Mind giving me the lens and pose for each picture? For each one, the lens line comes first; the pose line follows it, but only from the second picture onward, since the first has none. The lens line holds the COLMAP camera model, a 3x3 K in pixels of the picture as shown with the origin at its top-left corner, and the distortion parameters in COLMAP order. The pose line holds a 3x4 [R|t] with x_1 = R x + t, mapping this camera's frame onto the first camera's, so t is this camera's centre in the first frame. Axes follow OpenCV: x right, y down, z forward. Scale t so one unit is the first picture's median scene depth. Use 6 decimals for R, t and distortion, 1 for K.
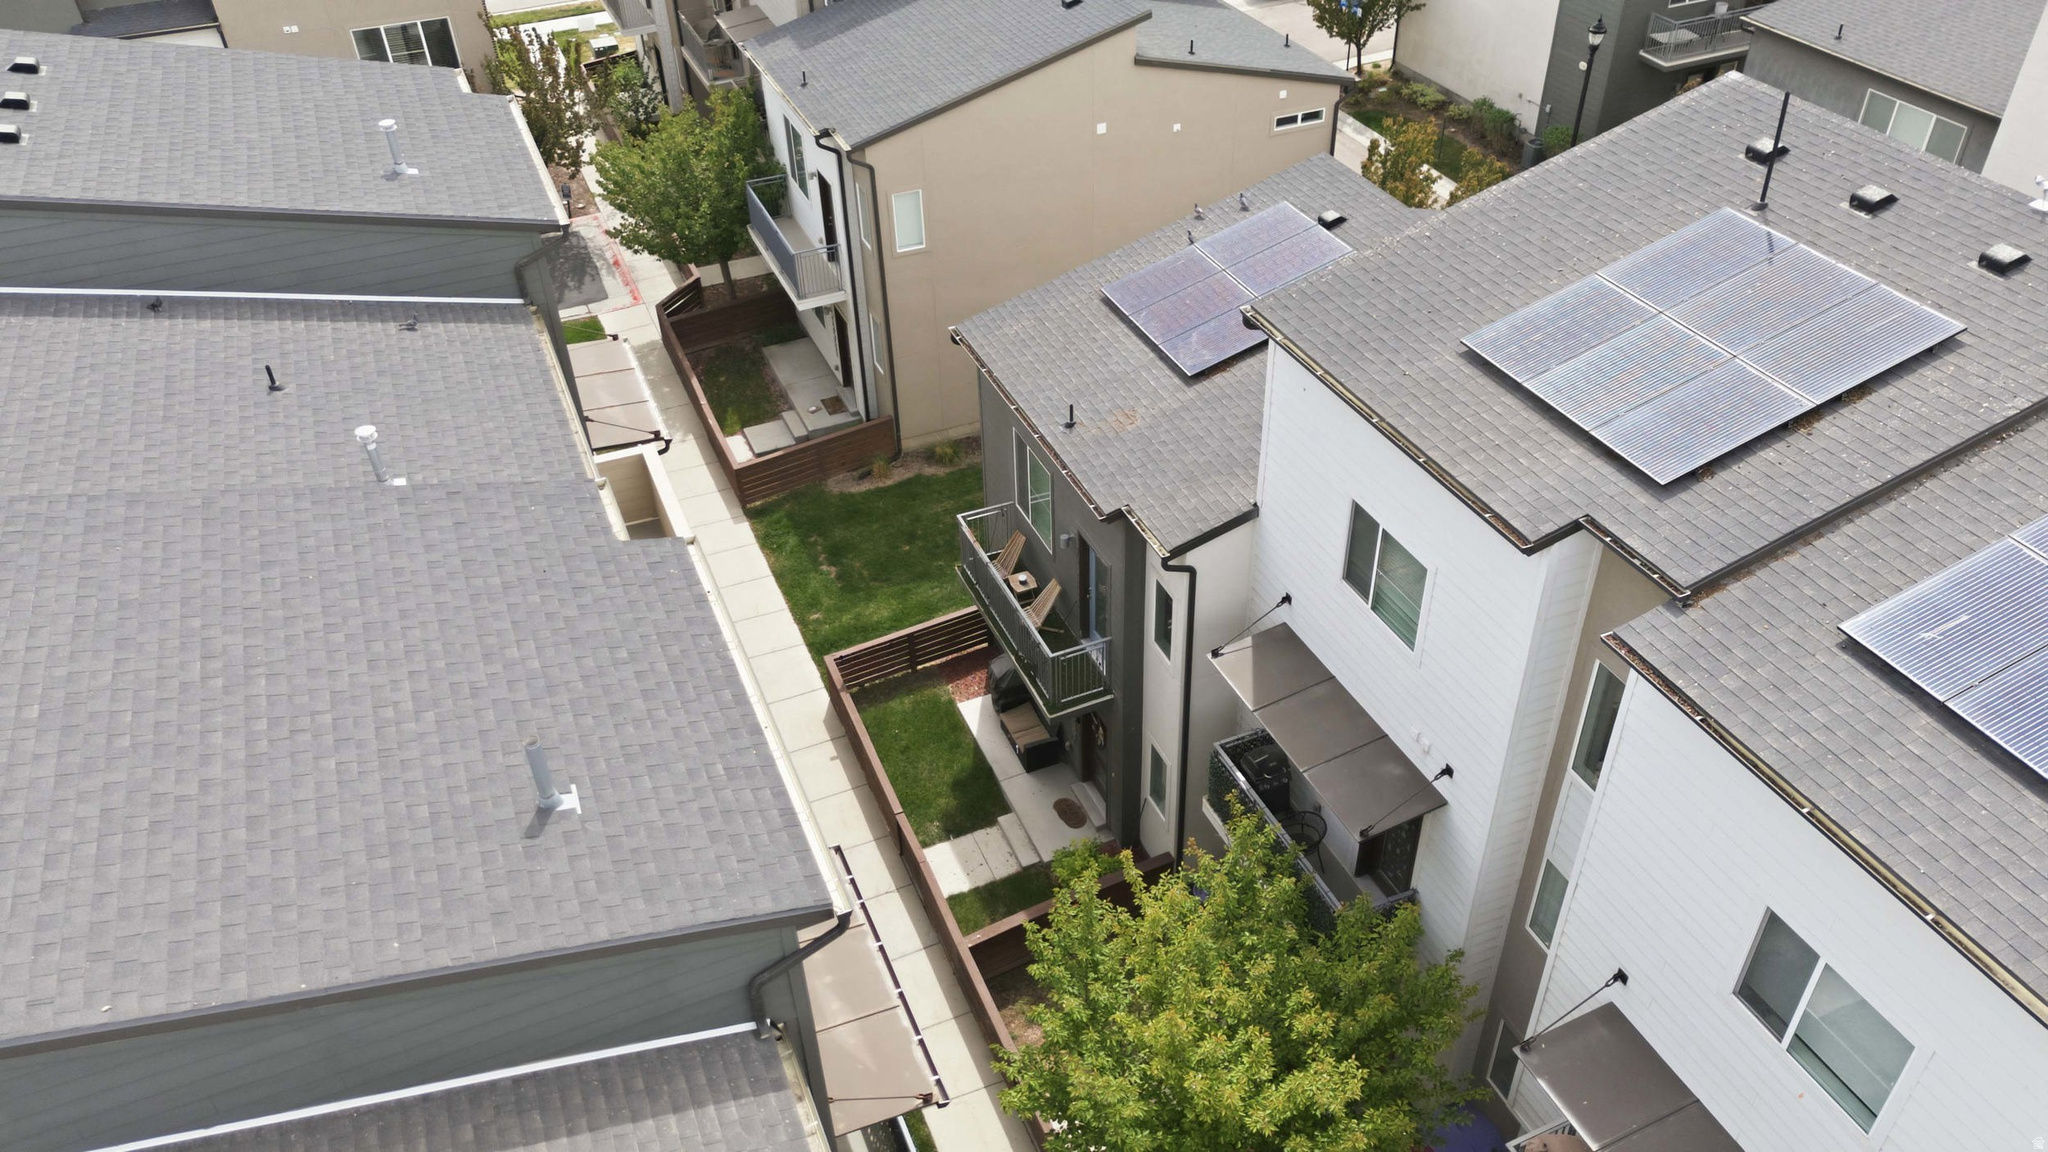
lens RADIAL K [[1494.4, 0, 1024.0], [0, 1494.4, 576.0], [0, 0, 1]] dist [0.102521, -0.109600]
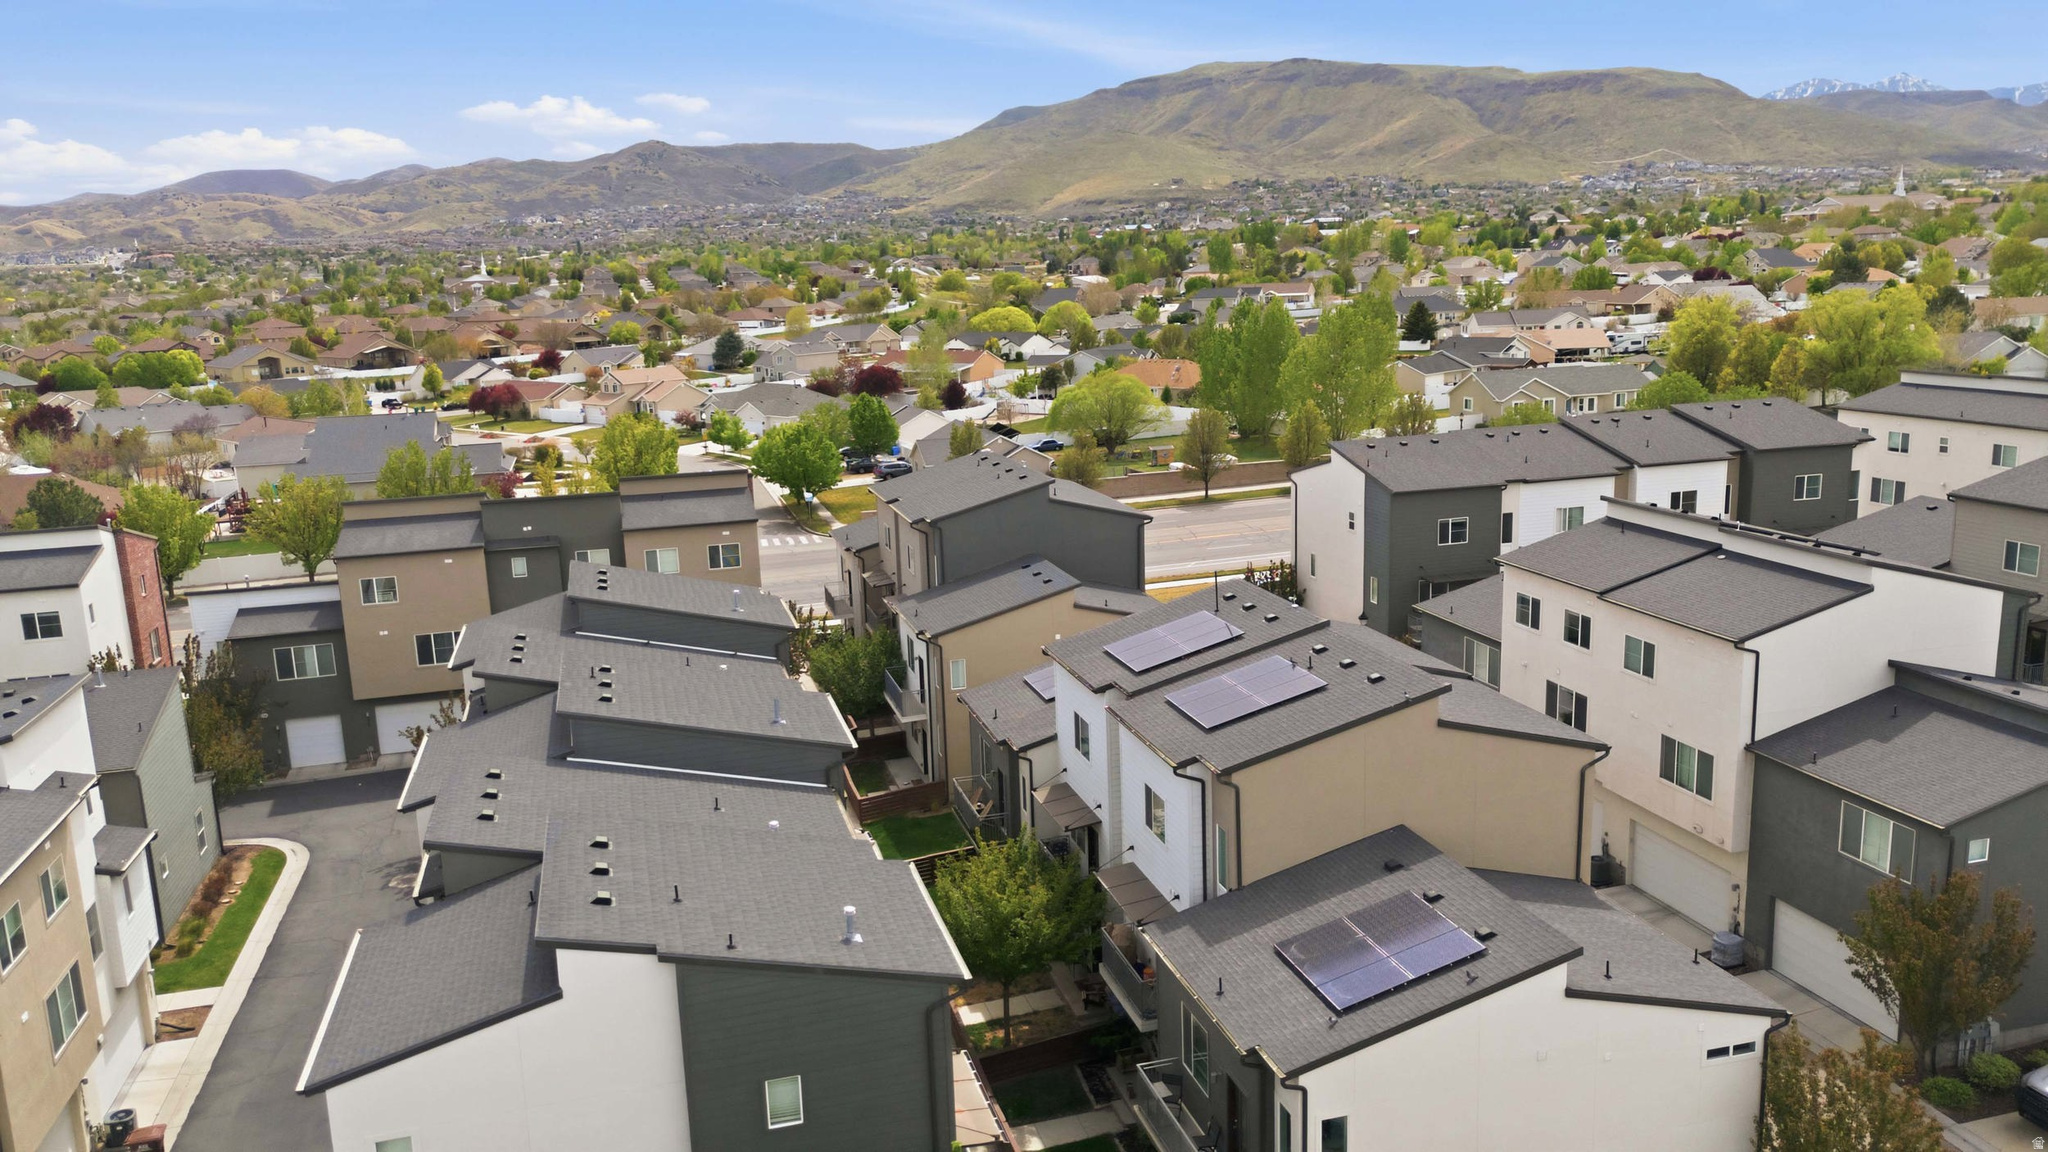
lens RADIAL K [[1494.4, 0, 1024.0], [0, 1494.4, 576.0], [0, 0, 1]] dist [0.102521, -0.109600]
pose [[0.991815, 0.012531, -0.127068, 0.239301], [-0.065329, 0.904851, -0.420685, 0.436629], [0.109706, 0.425543, 0.898264, -0.758842]]
